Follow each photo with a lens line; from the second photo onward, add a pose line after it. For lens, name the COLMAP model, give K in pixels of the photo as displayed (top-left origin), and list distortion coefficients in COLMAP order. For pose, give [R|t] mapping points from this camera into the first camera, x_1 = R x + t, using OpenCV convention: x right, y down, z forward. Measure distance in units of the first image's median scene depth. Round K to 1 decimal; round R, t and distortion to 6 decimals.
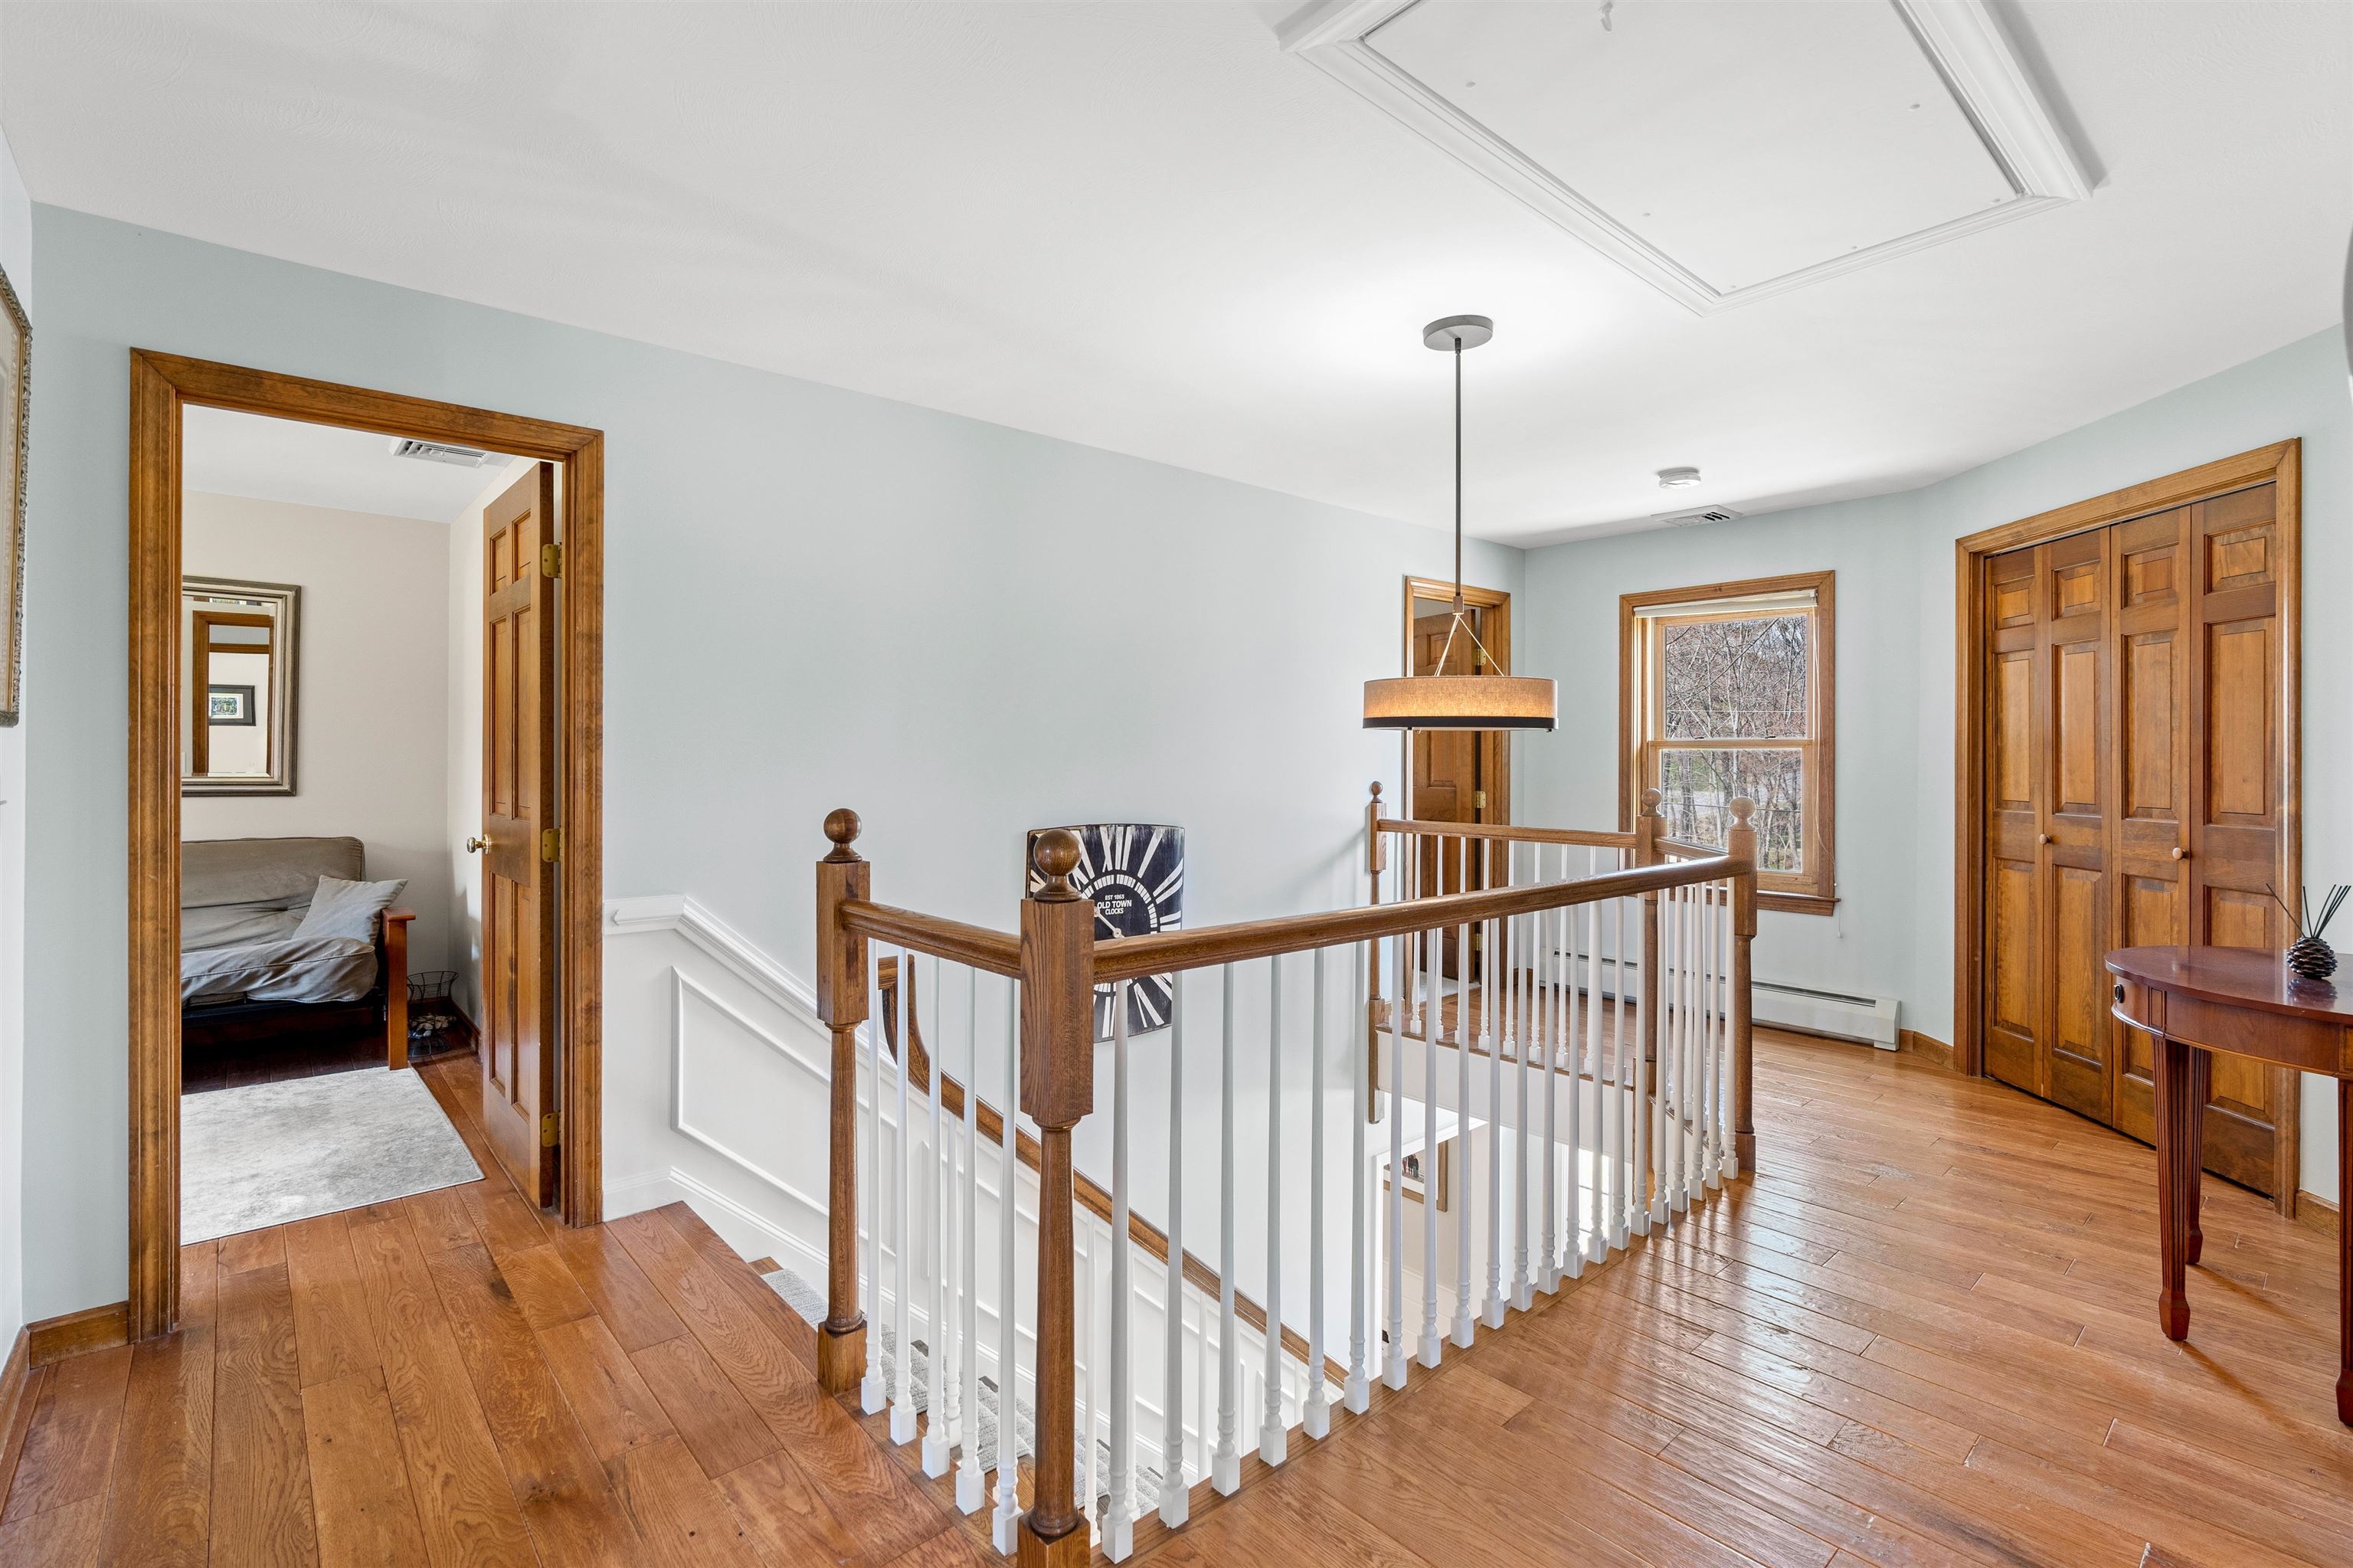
lens RADIAL K [[1077.4, 0, 1165.7], [0, 1077.4, 749.8], [0, 0, 1]] dist [-0.001911, -0.000091]
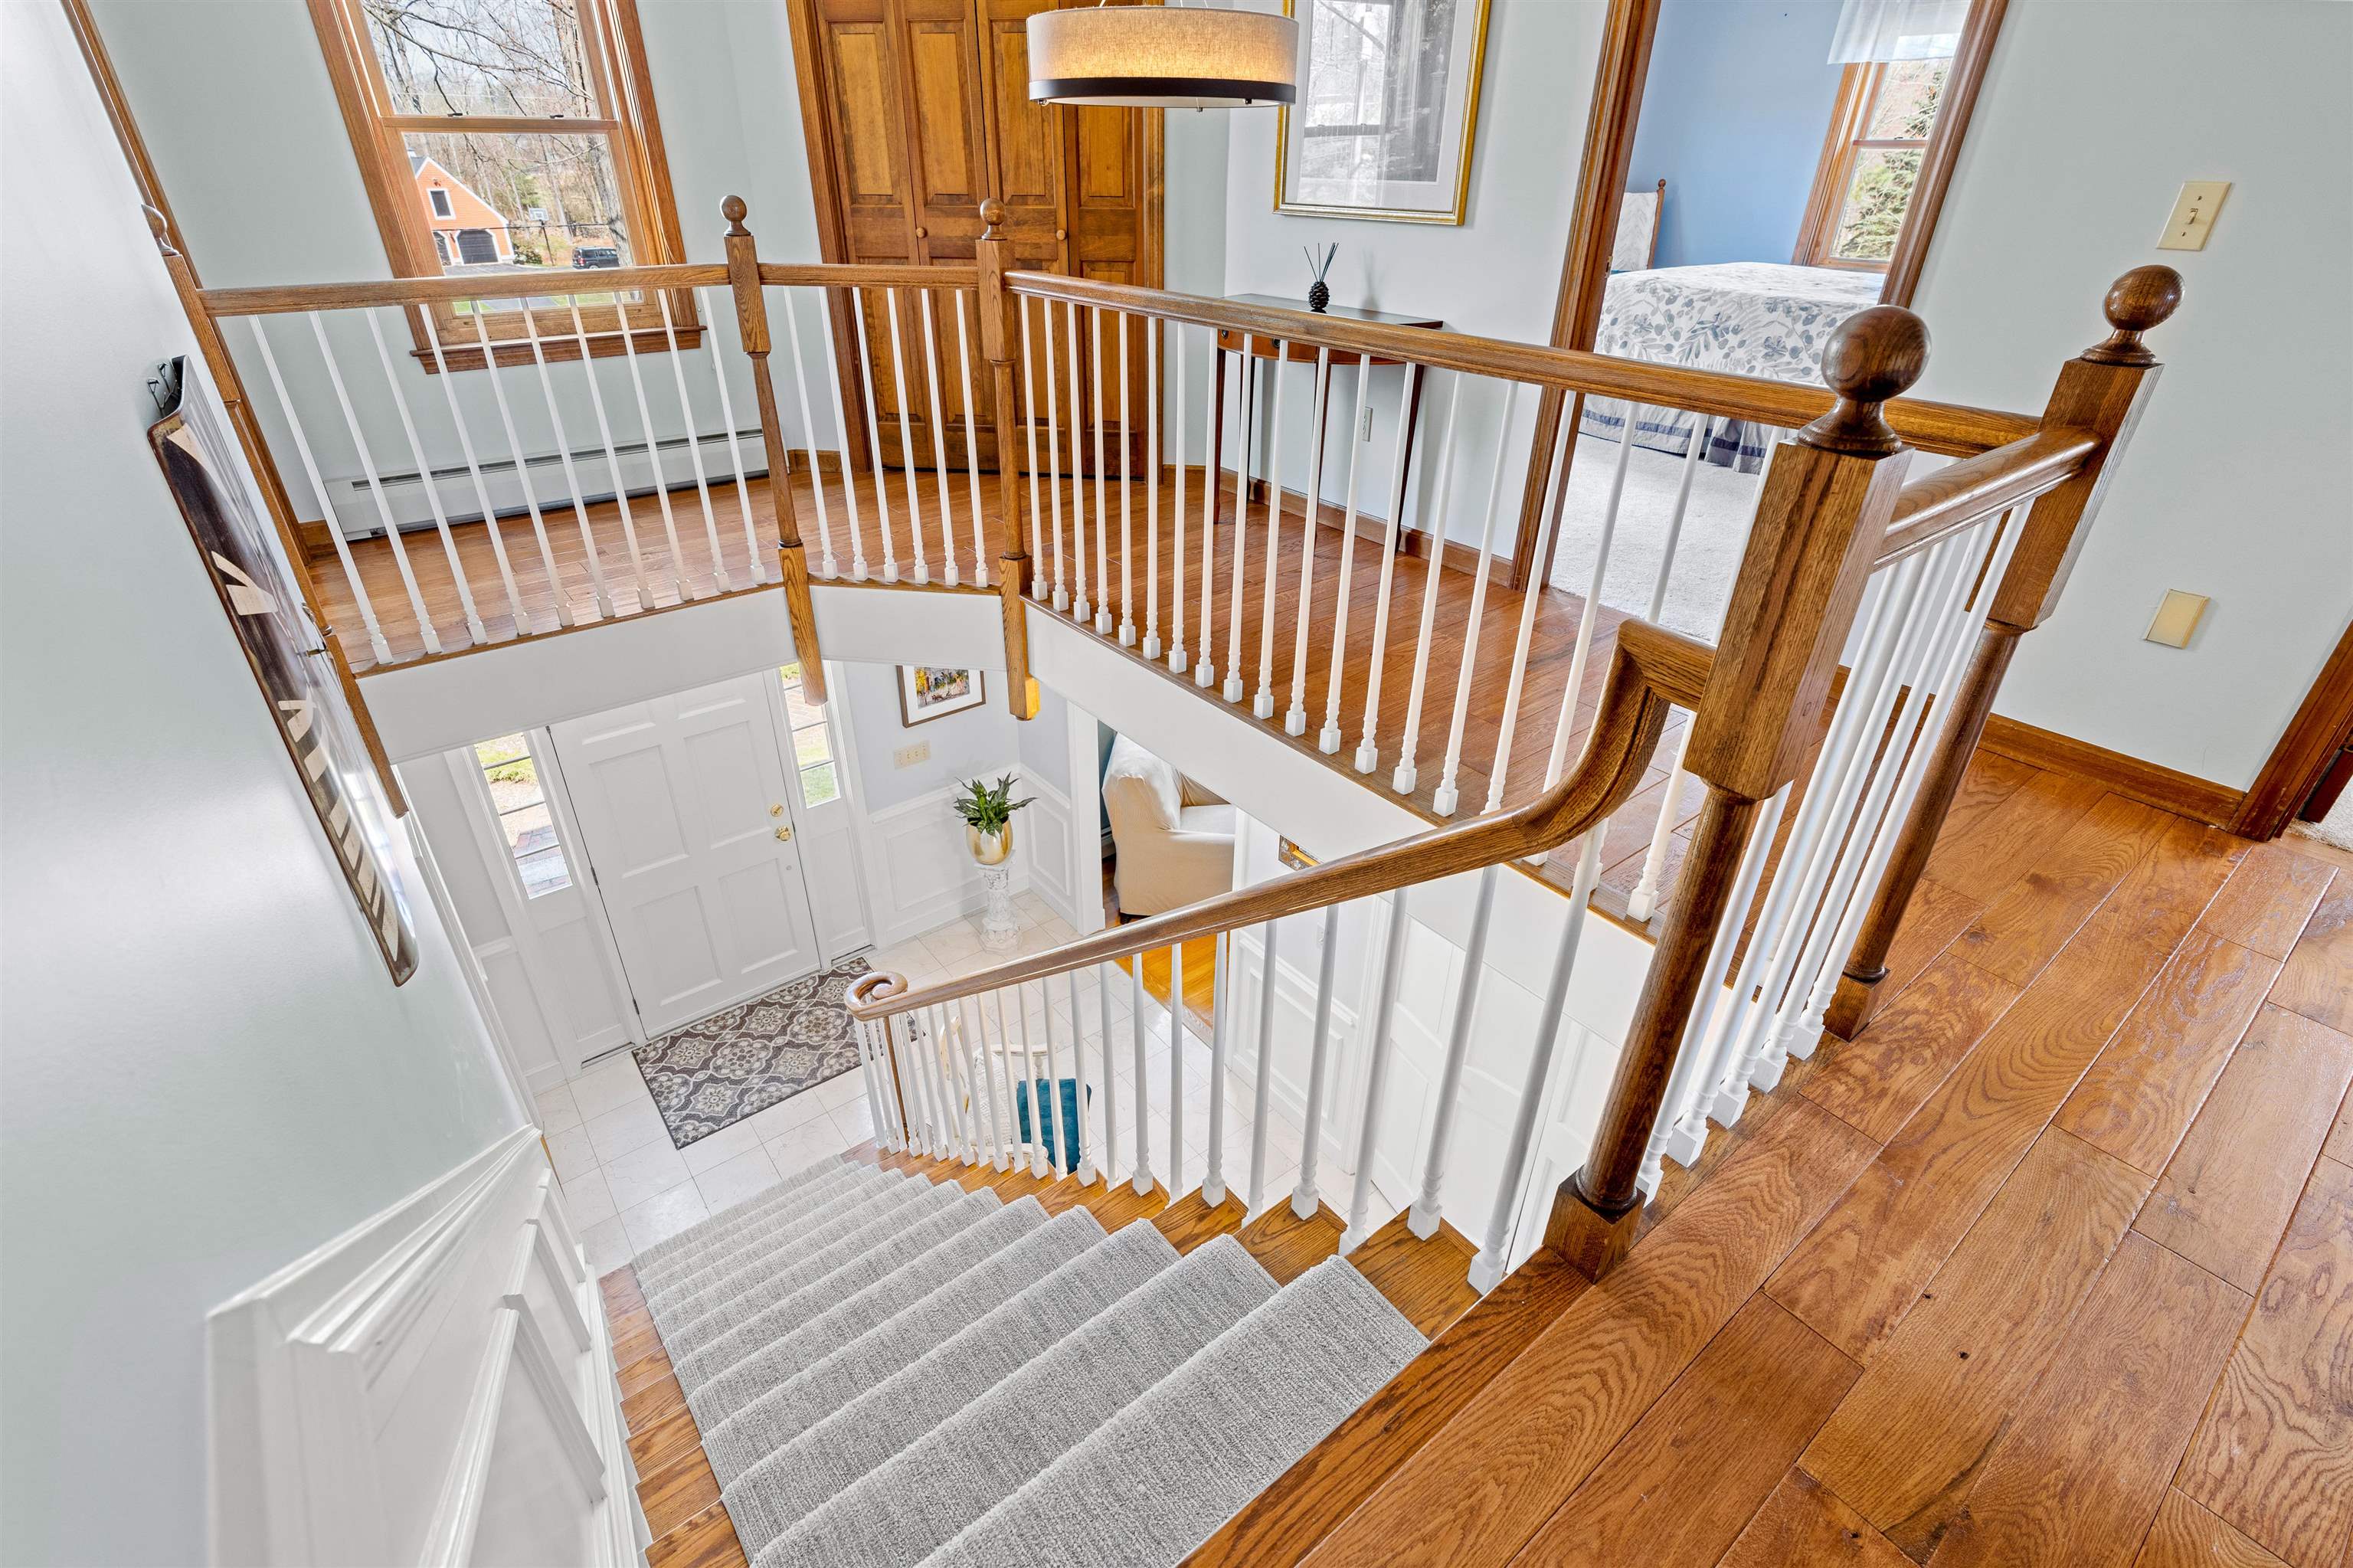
lens RADIAL K [[1075.7, 0, 1176.3], [0, 1075.7, 776.7], [0, 0, 1]] dist [-0.005674, 0.000412]
pose [[0.063007, -0.504208, 0.861281, -0.443793], [-0.010338, 0.862619, 0.505748, 0.005274], [-0.997960, -0.040770, 0.049139, 0.742057]]
